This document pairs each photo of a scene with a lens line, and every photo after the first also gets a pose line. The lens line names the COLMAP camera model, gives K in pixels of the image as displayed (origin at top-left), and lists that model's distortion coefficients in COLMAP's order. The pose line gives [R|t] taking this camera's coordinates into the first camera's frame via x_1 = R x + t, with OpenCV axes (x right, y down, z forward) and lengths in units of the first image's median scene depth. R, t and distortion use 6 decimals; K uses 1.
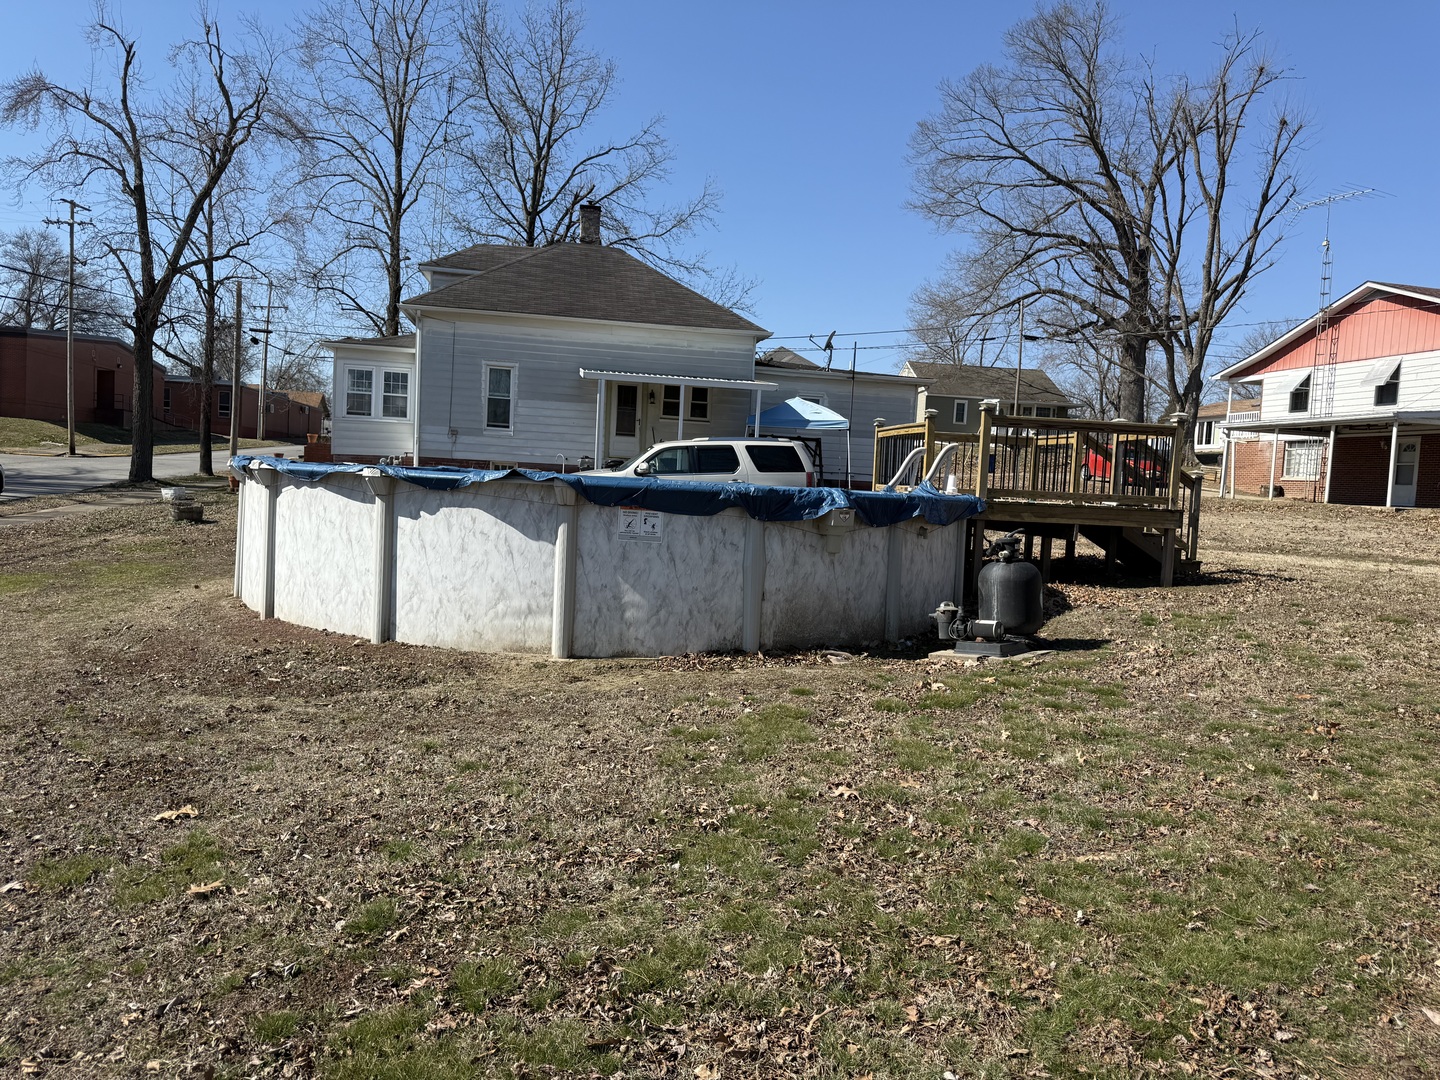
lens RADIAL K [[1011.2, 0, 724.0], [0, 1011.2, 545.4], [0, 0, 1]] dist [0.058166, -0.074731]
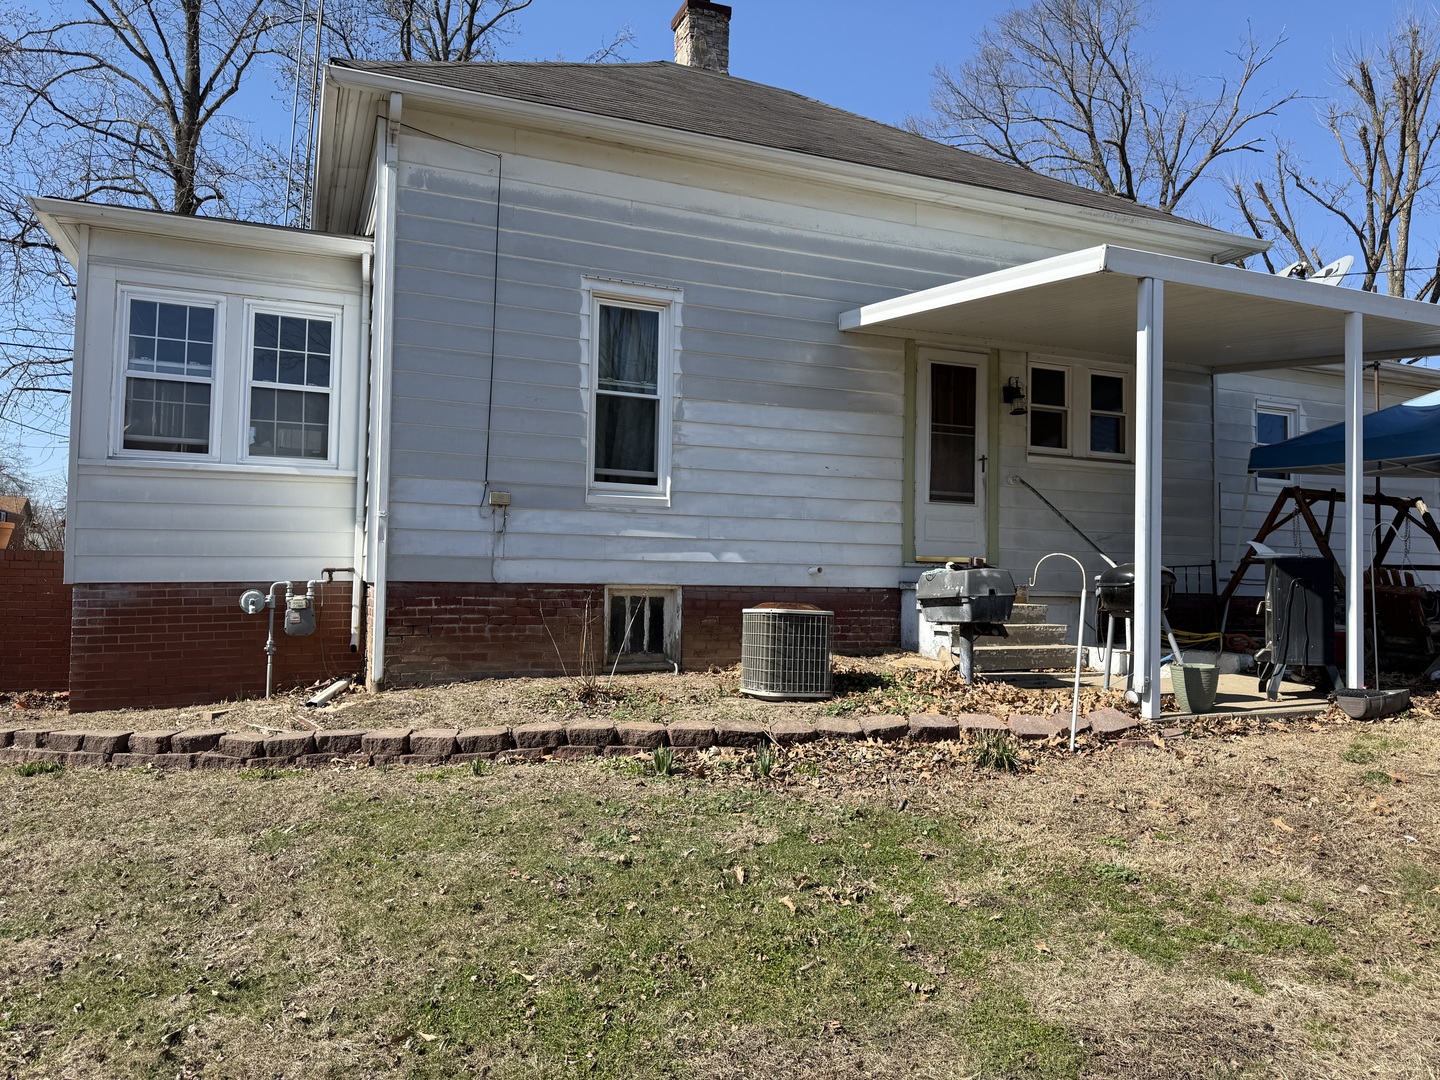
lens RADIAL K [[1011.2, 0, 724.0], [0, 1011.2, 545.4], [0, 0, 1]] dist [0.058166, -0.074731]
pose [[0.974050, -0.032916, 0.223926, -0.266043], [0.055690, 0.993807, -0.096160, -0.062266], [-0.219374, 0.106135, 0.969851, 0.673644]]
